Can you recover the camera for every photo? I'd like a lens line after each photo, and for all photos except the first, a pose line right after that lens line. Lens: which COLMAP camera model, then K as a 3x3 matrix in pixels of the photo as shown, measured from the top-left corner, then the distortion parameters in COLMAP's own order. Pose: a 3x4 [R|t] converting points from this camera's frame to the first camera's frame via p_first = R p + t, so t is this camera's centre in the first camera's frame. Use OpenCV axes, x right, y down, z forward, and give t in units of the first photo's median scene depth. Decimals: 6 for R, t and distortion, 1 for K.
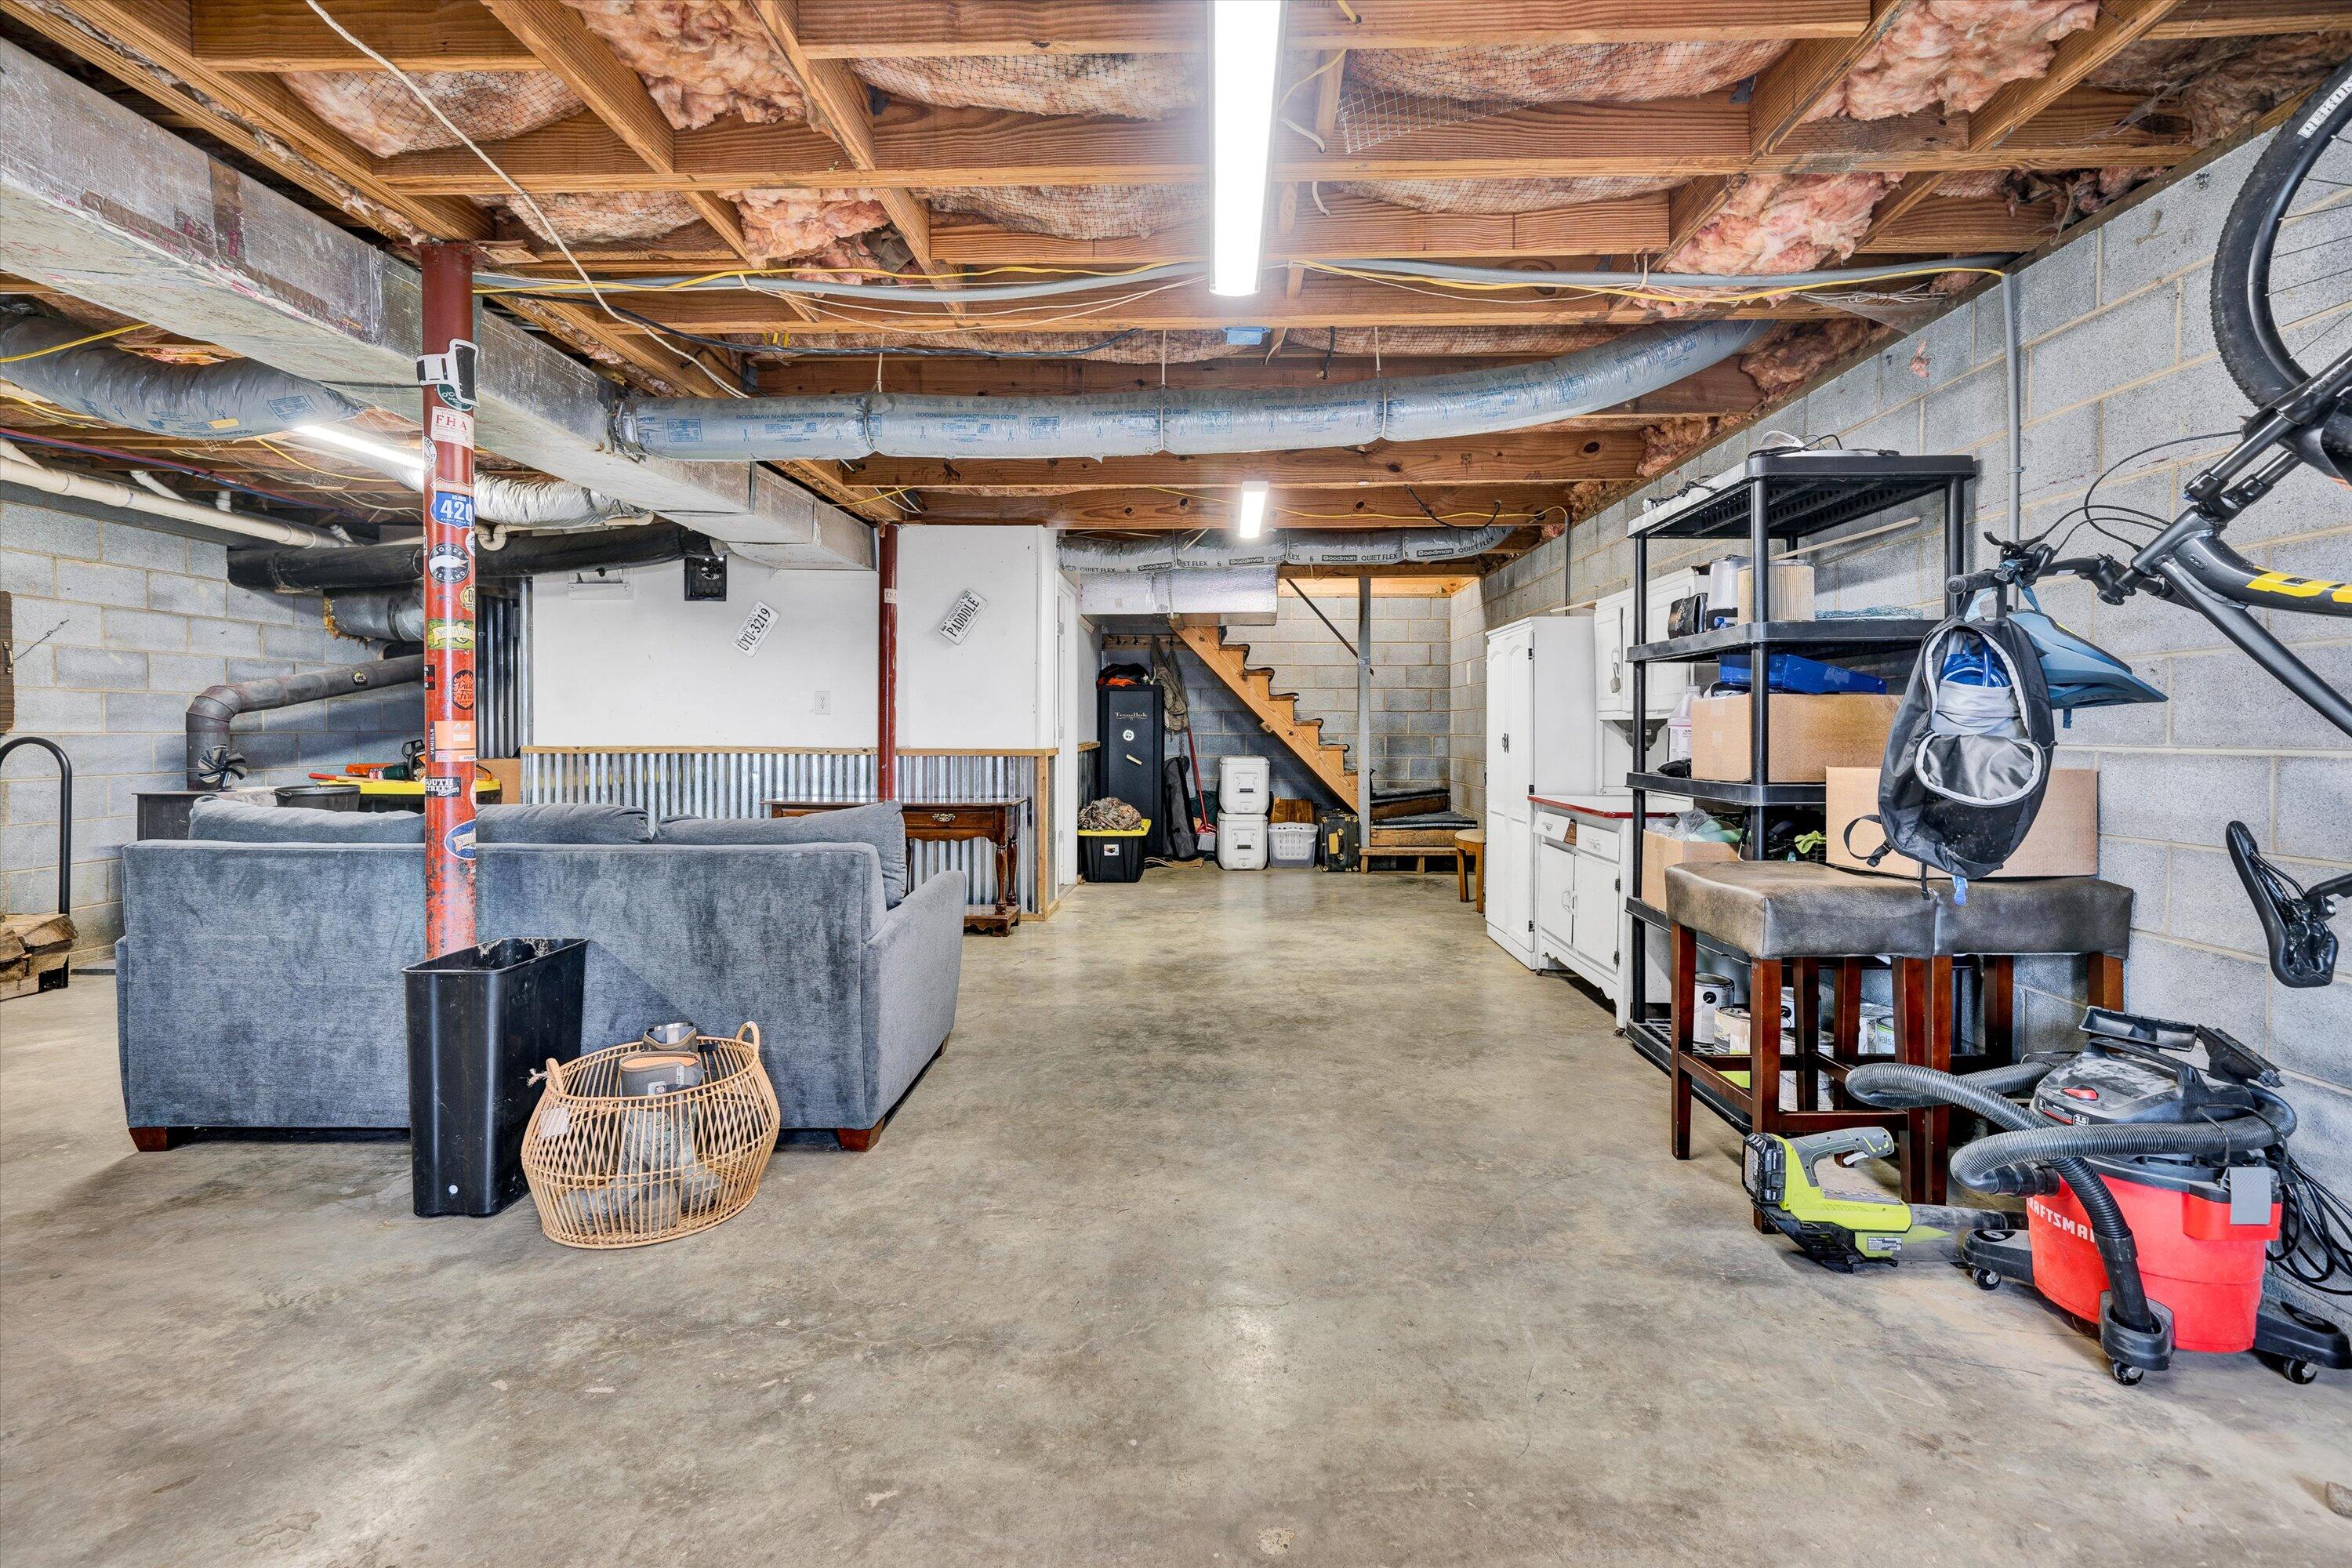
lens RADIAL K [[1085.7, 0, 1174.3], [0, 1085.7, 765.6], [0, 0, 1]] dist [-0.001171, 0.000004]
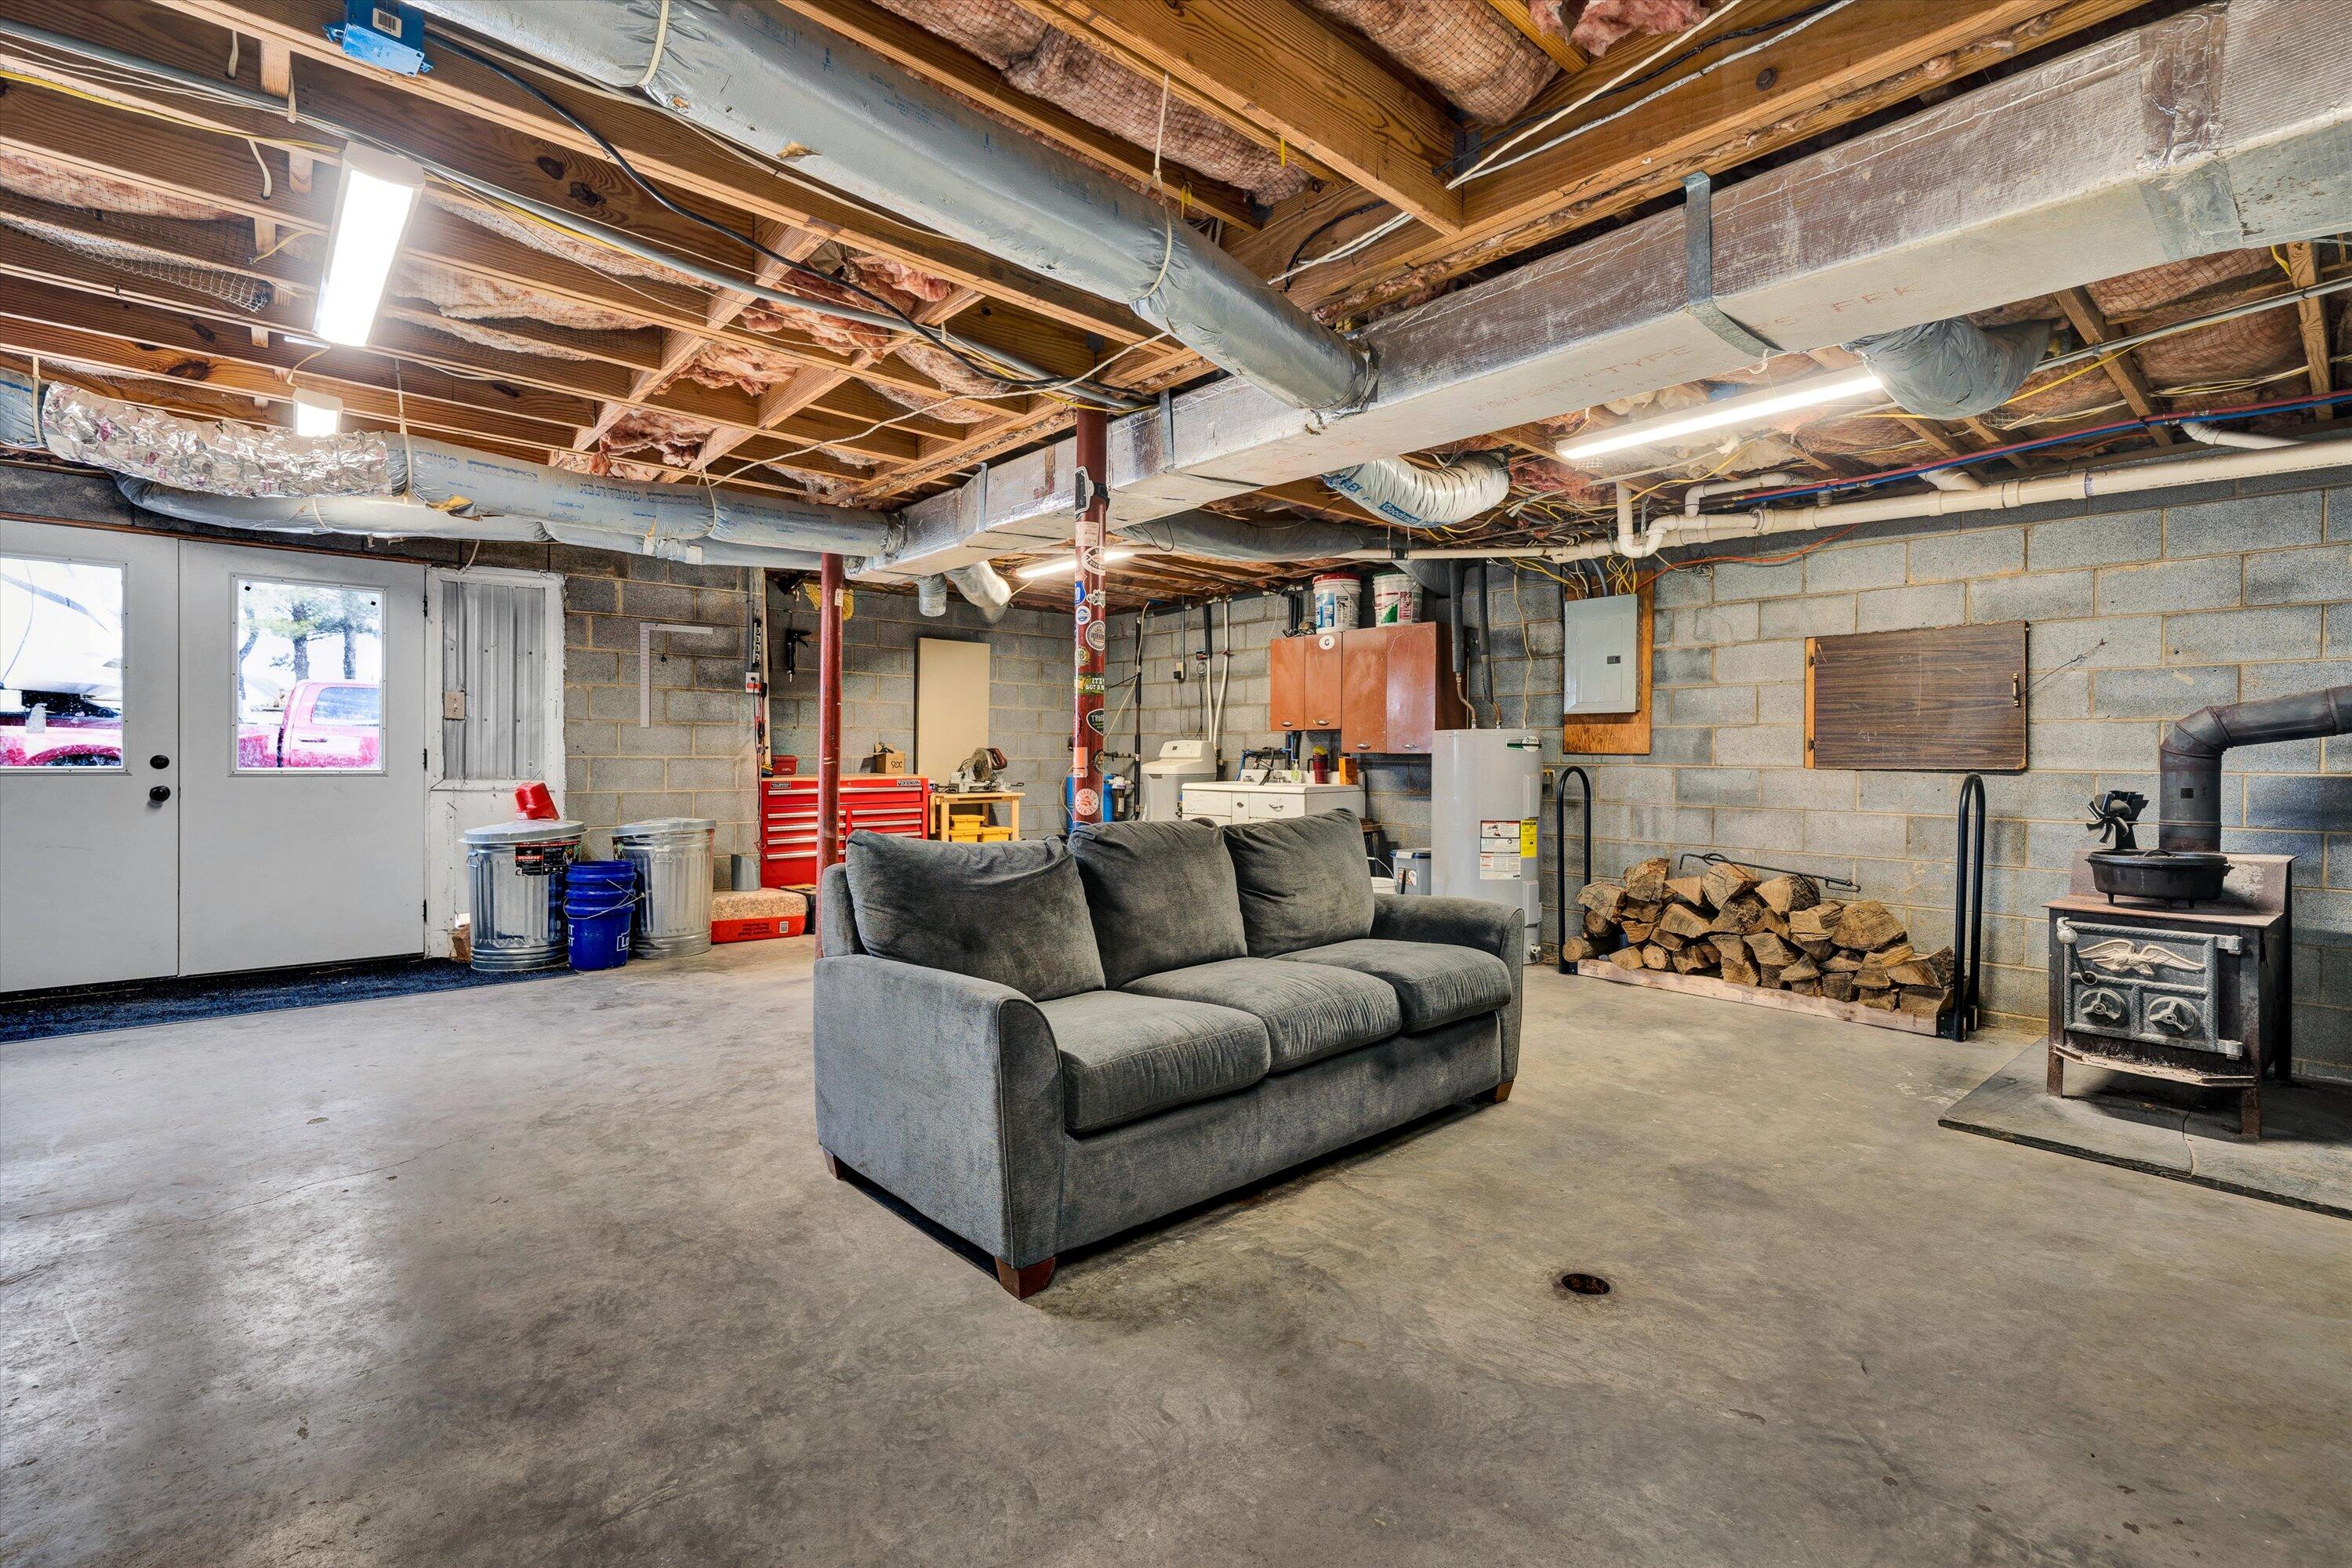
lens RADIAL K [[1085.7, 0, 1174.3], [0, 1085.7, 765.6], [0, 0, 1]] dist [-0.001171, 0.000004]
pose [[-0.728819, -0.001230, -0.684705, 0.101913], [-0.034383, 0.998803, 0.034803, -0.038959], [0.683842, 0.048907, -0.727989, 1.131545]]
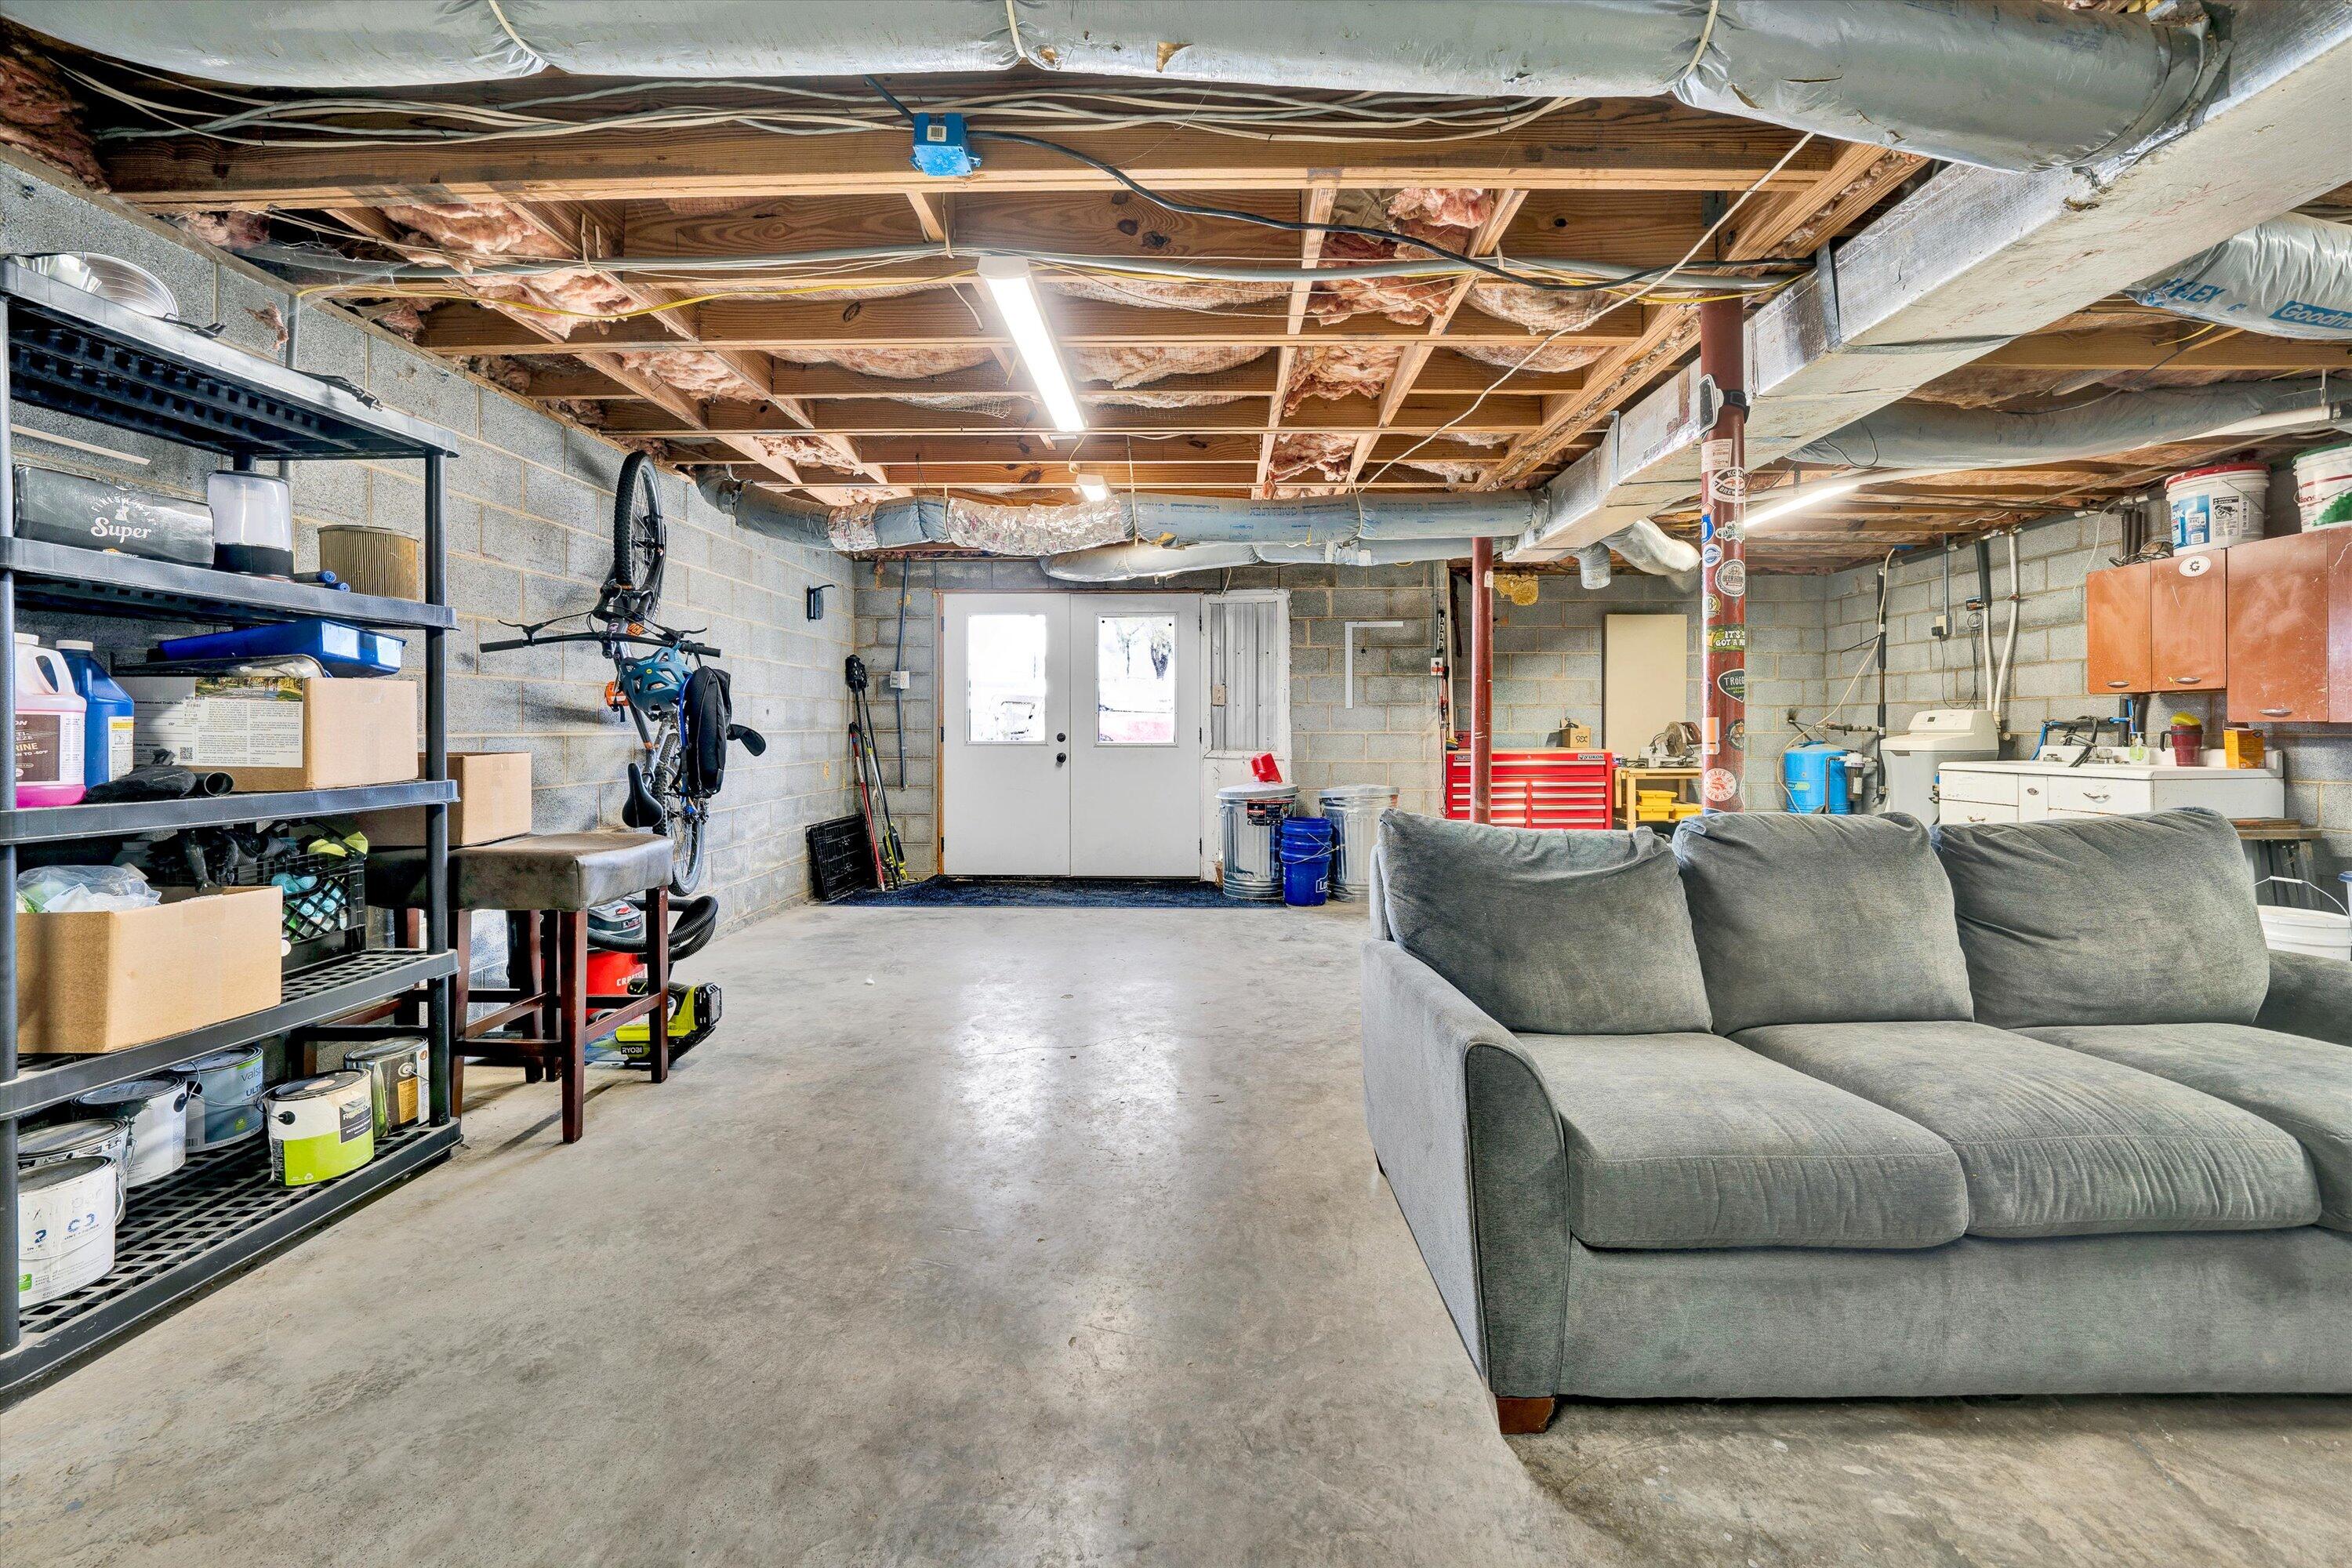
lens RADIAL K [[883.4, 0, 1174.4], [0, 883.4, 729.4], [0, 0, 1]] dist [-0.025323, 0.003842]
pose [[-0.999987, -0.002436, 0.004372, -0.063173], [-0.002273, 0.999316, 0.036909, -0.034148], [-0.004459, 0.036898, -0.999309, 1.036006]]
